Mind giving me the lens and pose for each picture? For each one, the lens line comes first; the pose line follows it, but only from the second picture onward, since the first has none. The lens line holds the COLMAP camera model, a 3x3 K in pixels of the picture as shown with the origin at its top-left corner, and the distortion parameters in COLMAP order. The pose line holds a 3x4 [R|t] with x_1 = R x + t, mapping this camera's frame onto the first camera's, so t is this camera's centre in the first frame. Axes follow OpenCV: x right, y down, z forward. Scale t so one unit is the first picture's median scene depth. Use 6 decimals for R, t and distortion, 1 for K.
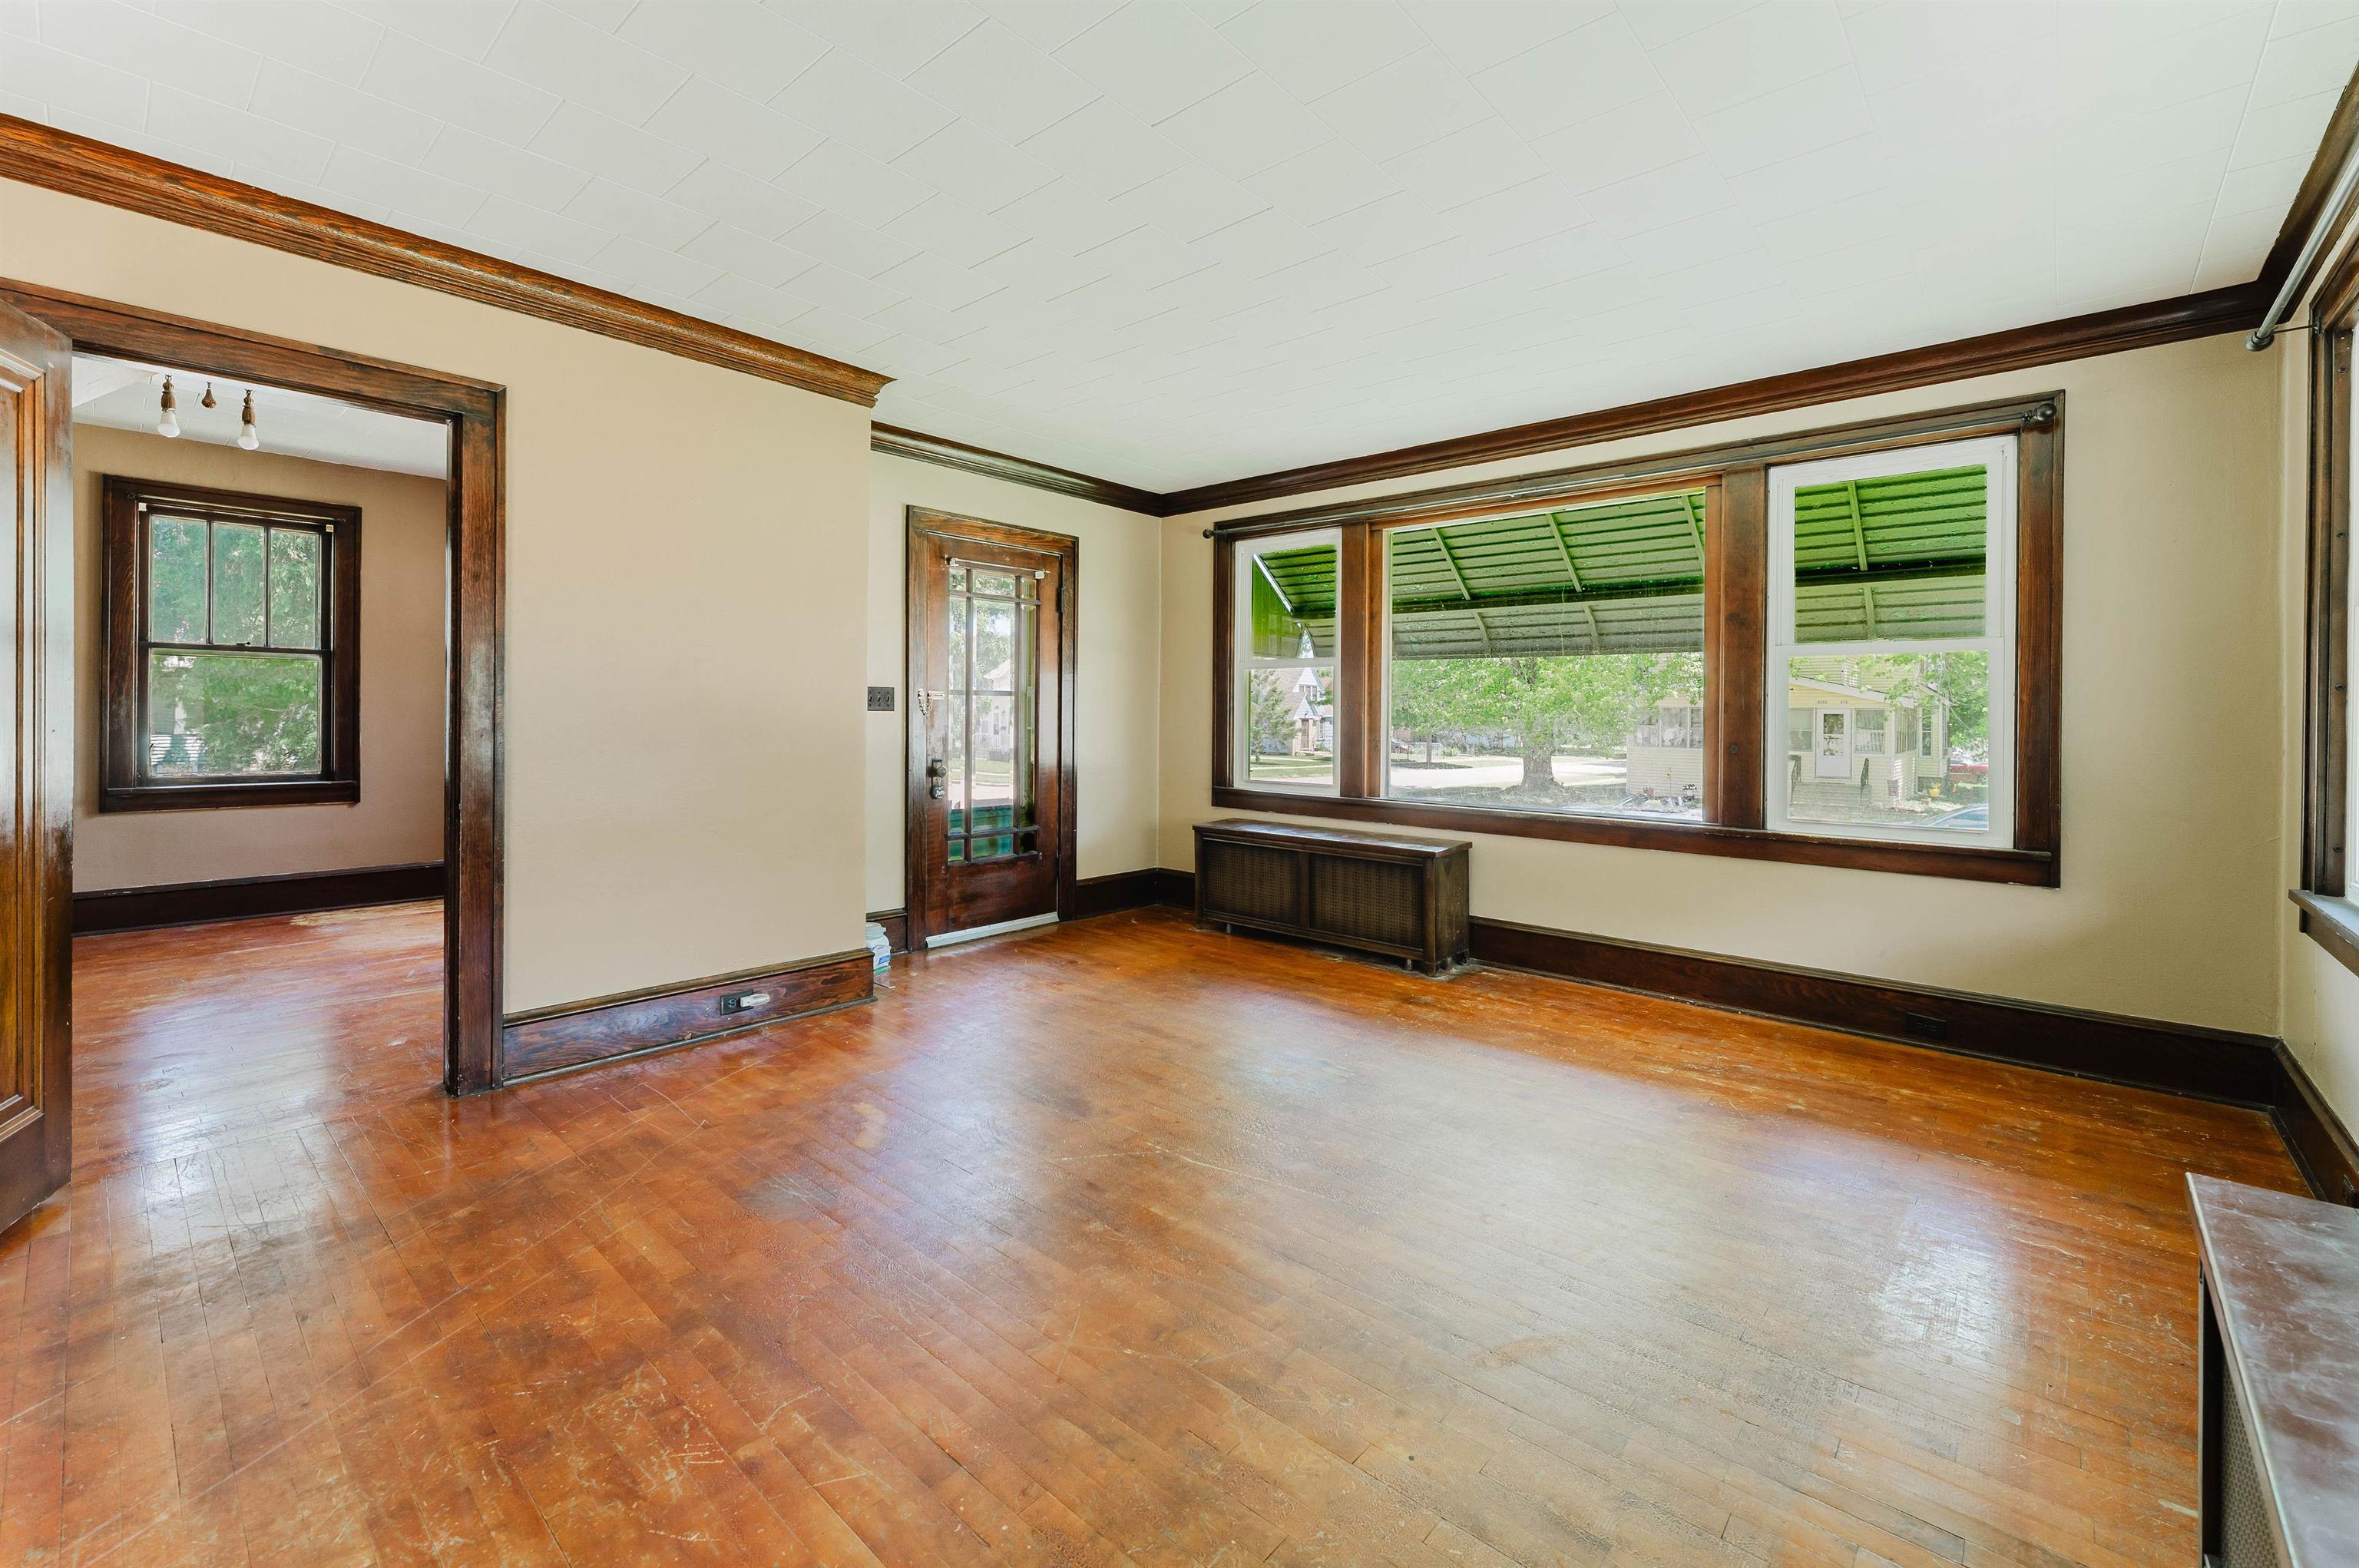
lens RADIAL K [[973.0, 0, 1174.5], [0, 973.0, 711.2], [0, 0, 1]] dist [0.000427, -0.001090]
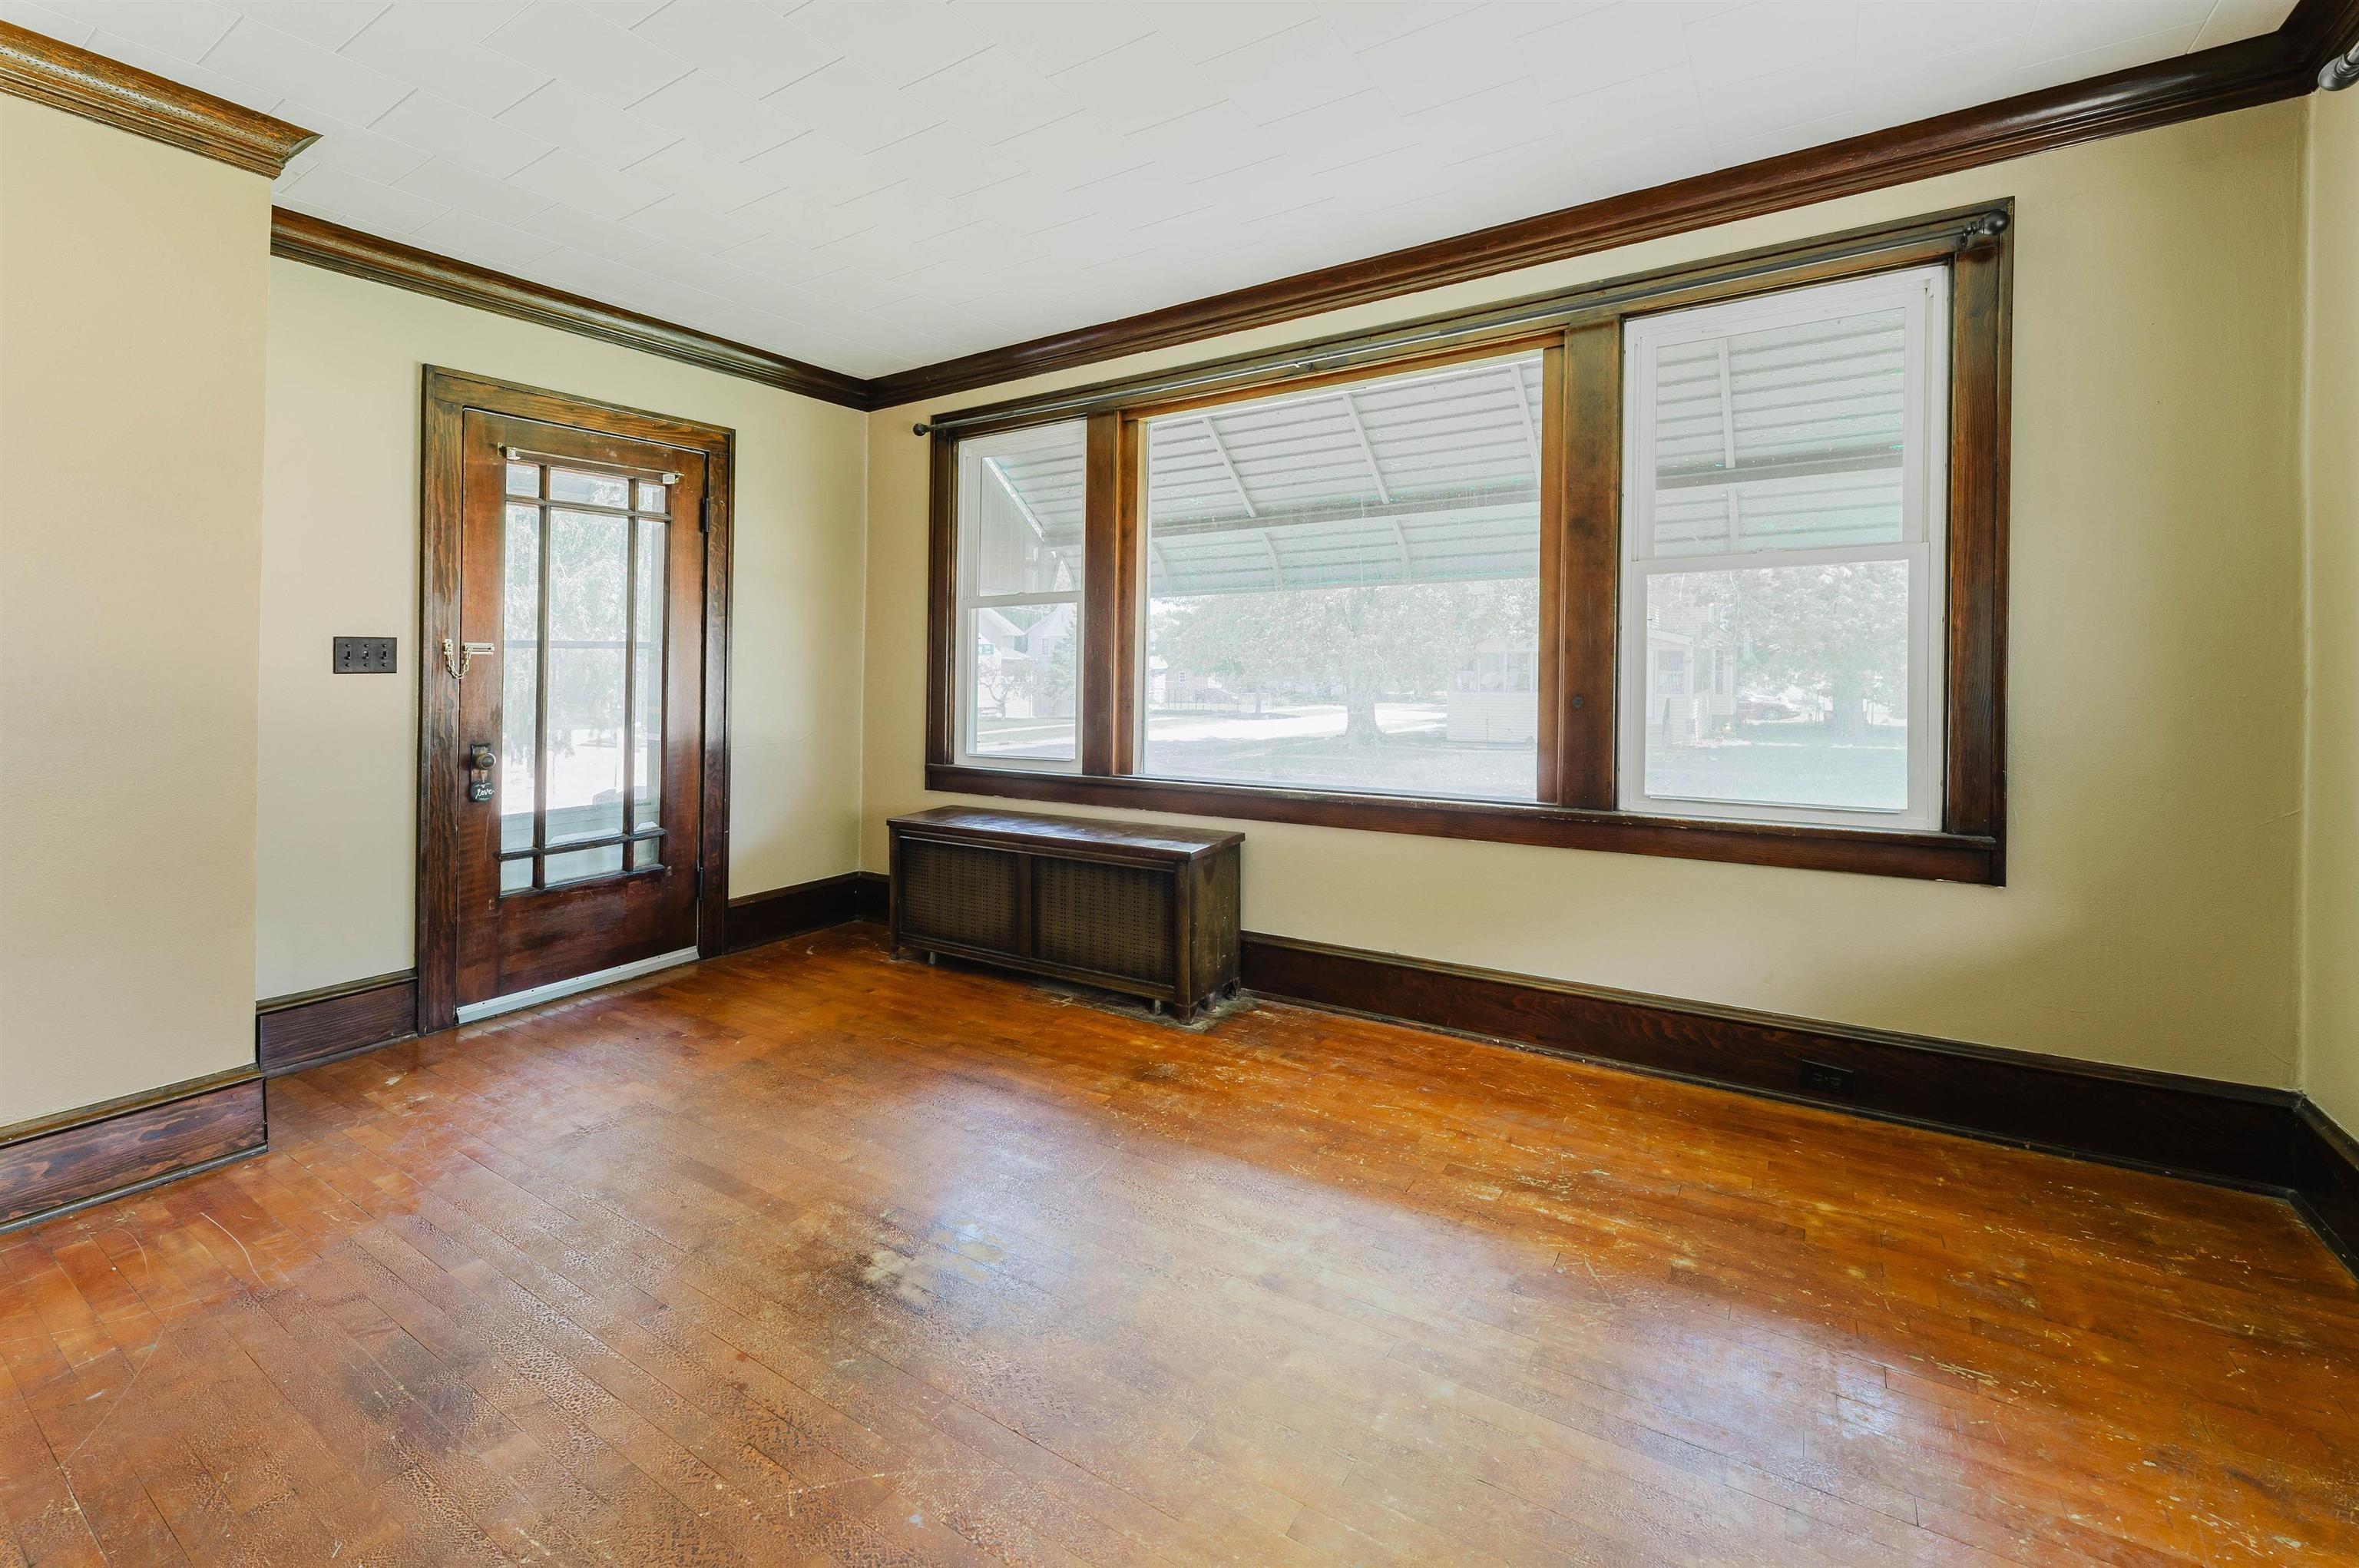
lens RADIAL K [[973.0, 0, 1151.6], [0, 973.0, 740.5], [0, 0, 1]] dist [0.000427, -0.001090]
pose [[0.990009, -0.030109, 0.137749, 0.137009], [0.019356, 0.996707, 0.078746, 0.003252], [-0.139666, -0.075293, 0.987332, 0.283096]]
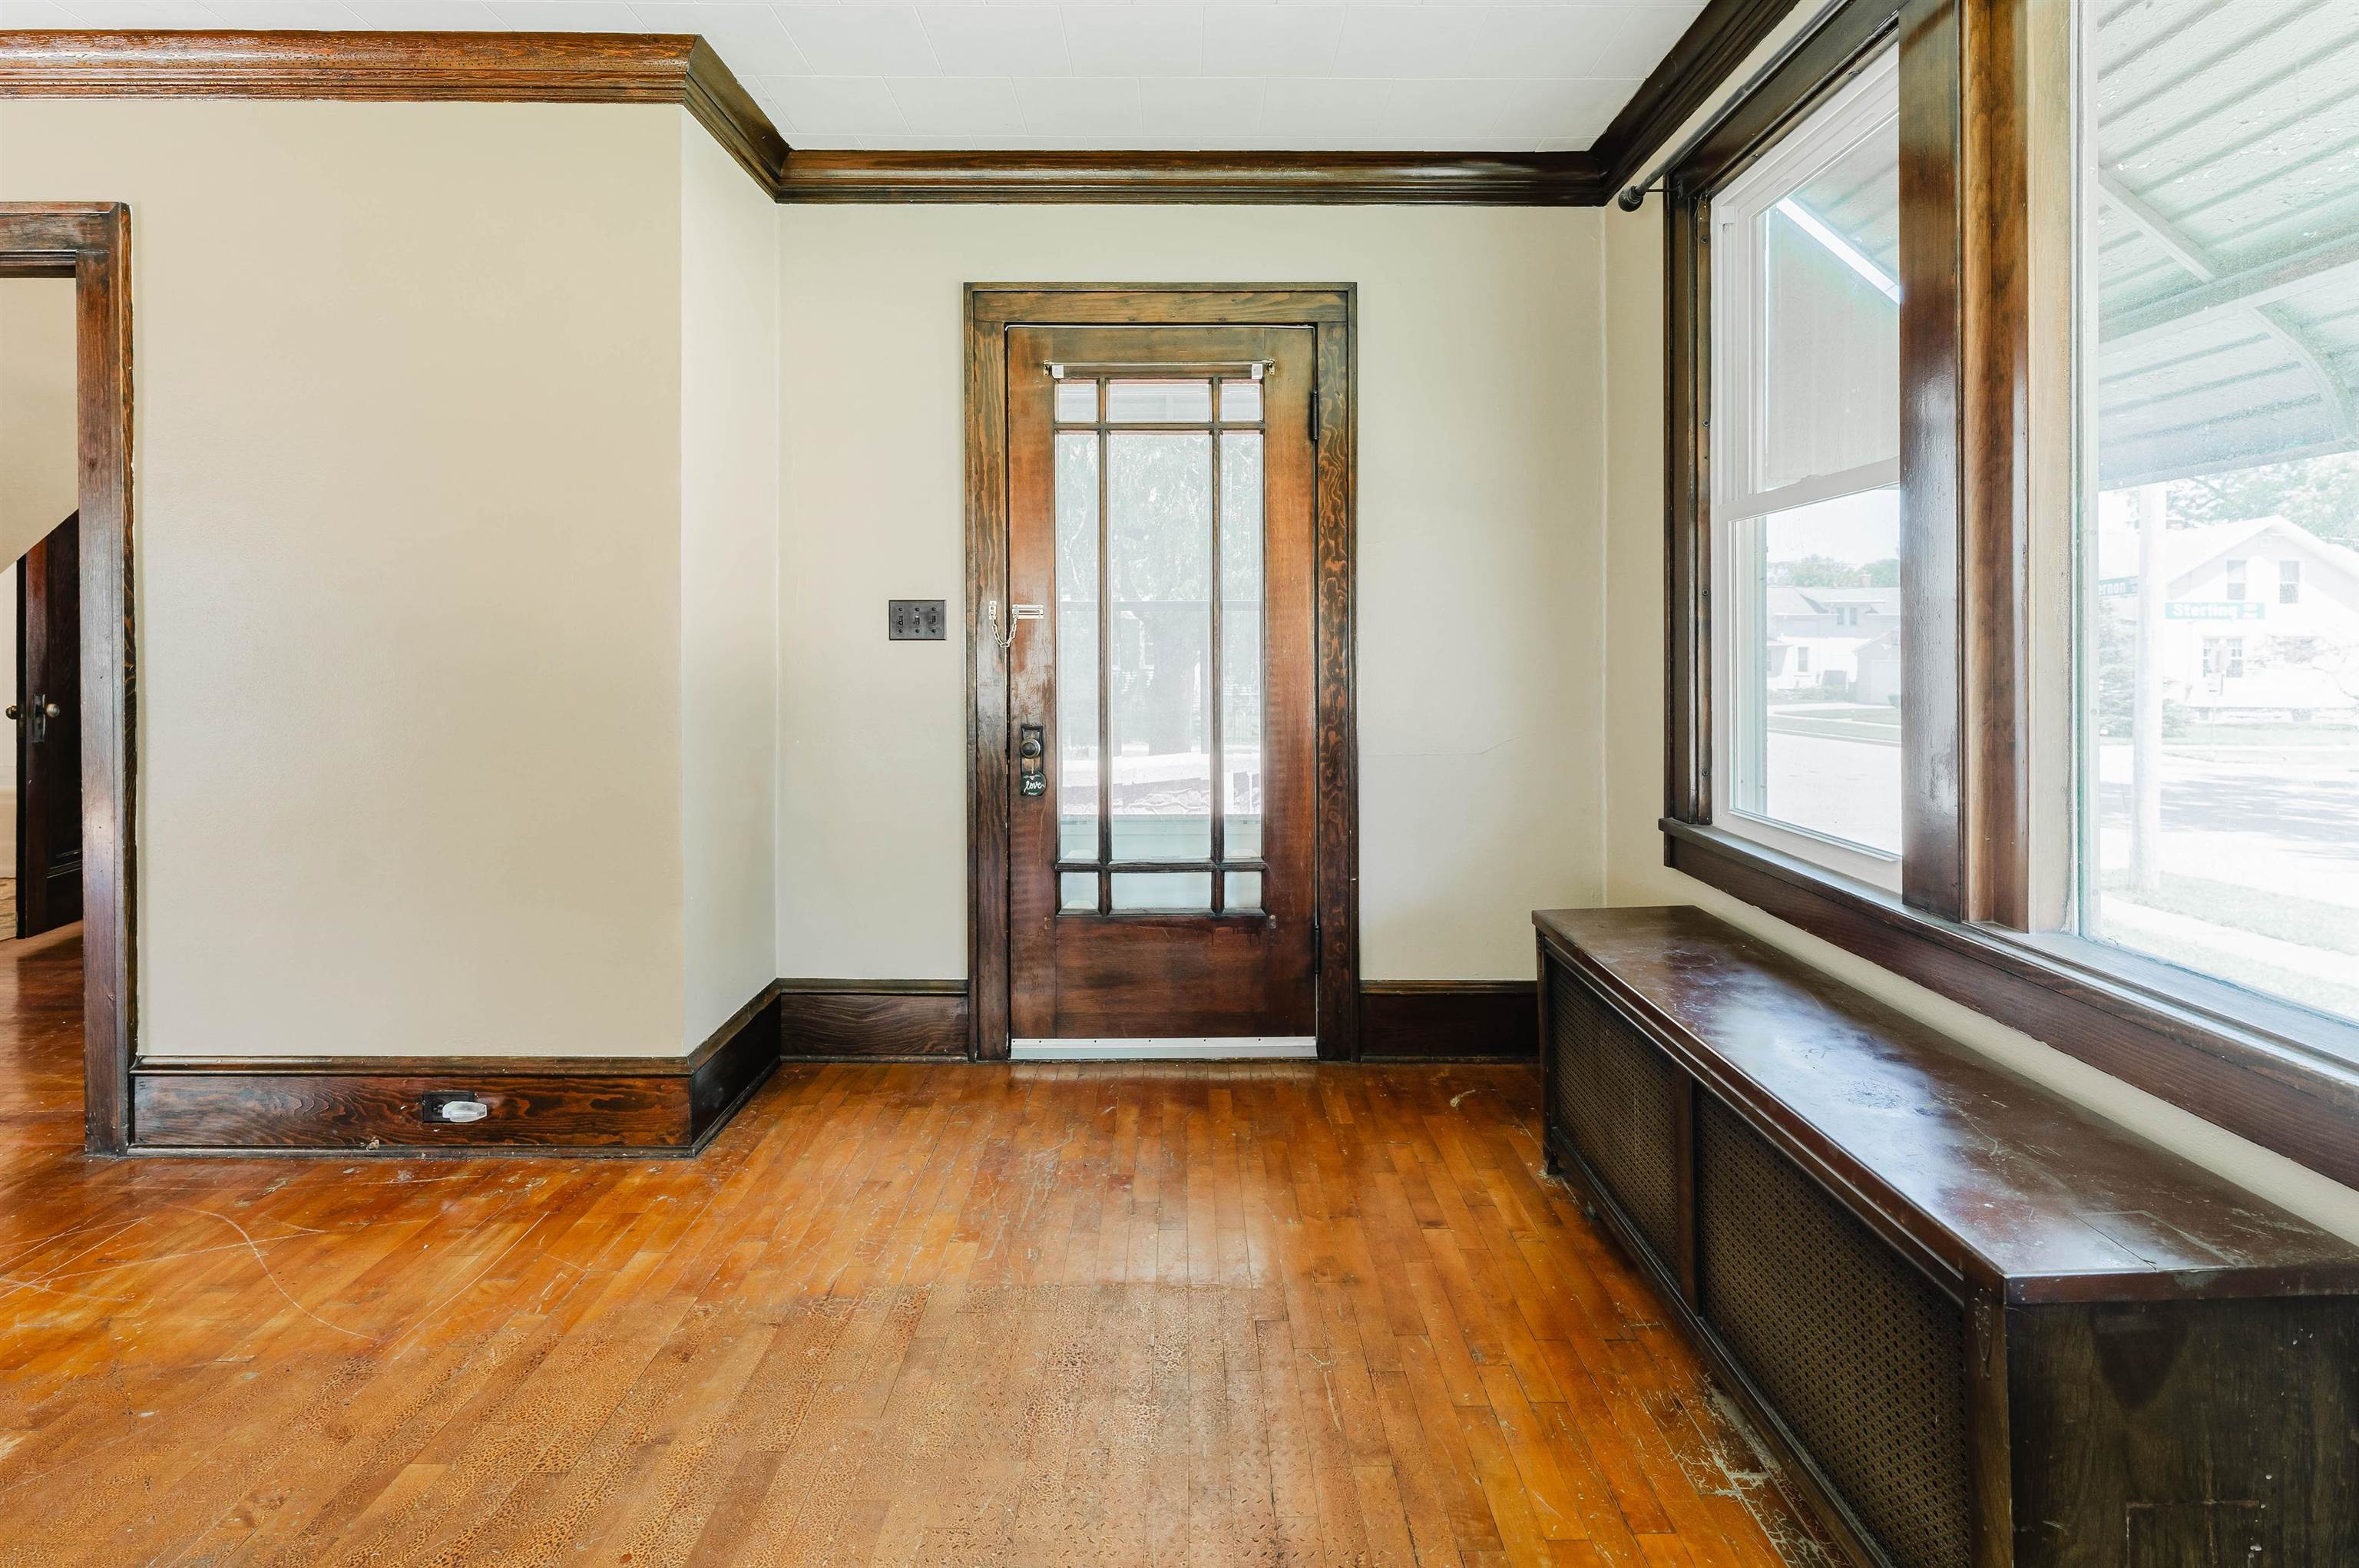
lens RADIAL K [[1145.4, 0, 1097.1], [0, 1145.4, 642.3], [0, 0, 1]] dist [0.006742, -0.002318]
pose [[0.672281, -0.008571, -0.740247, 0.295665], [0.007248, 0.999961, -0.004996, 0.005309], [0.740261, -0.002007, 0.672317, 0.630955]]
